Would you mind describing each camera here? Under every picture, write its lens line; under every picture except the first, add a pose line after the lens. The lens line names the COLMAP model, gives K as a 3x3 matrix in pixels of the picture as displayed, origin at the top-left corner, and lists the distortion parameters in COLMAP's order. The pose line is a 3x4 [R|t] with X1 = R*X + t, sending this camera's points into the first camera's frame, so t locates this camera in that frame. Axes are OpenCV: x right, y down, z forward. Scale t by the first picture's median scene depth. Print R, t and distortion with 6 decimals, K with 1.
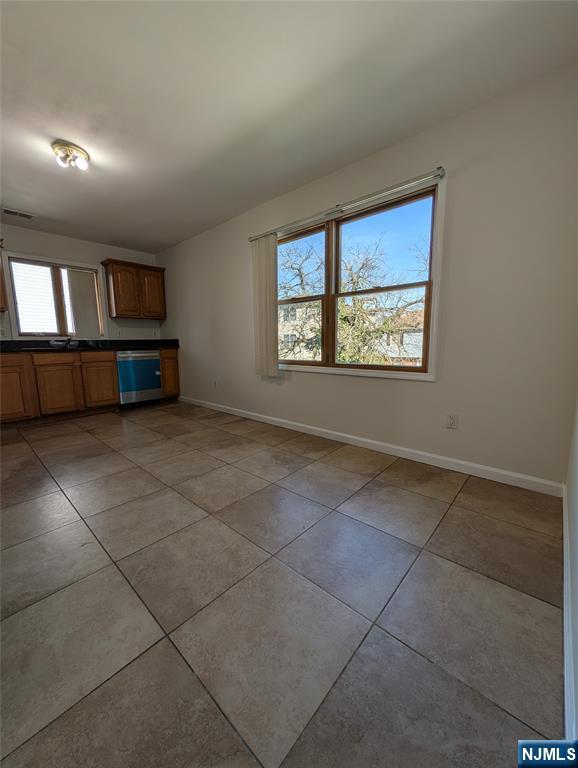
lens RADIAL K [[295.3, 0, 289.0], [0, 295.3, 384.0], [0, 0, 1]] dist [-0.001457, -0.000129]
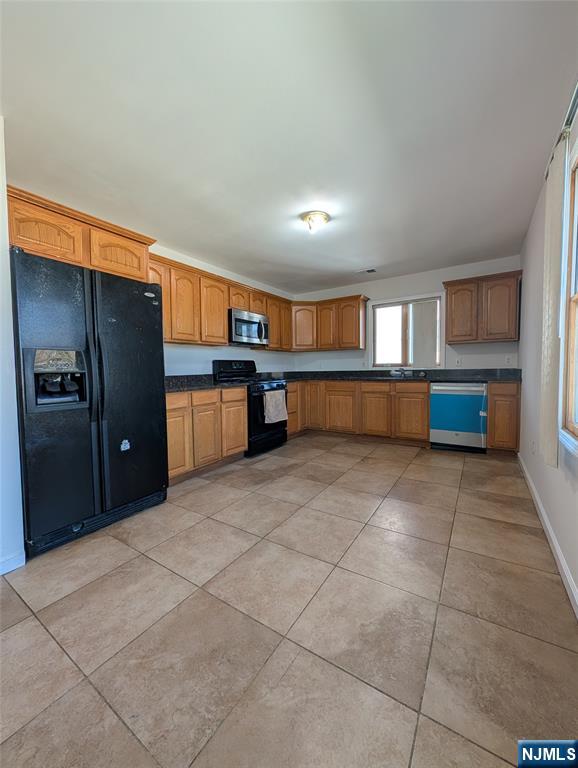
lens RADIAL K [[295.3, 0, 289.0], [0, 295.3, 384.0], [0, 0, 1]] dist [-0.001457, -0.000129]
pose [[0.155986, 0.055910, -0.986176, 0.266627], [-0.127922, 0.991132, 0.035958, -0.093746], [0.979441, 0.120545, 0.161755, 0.475408]]
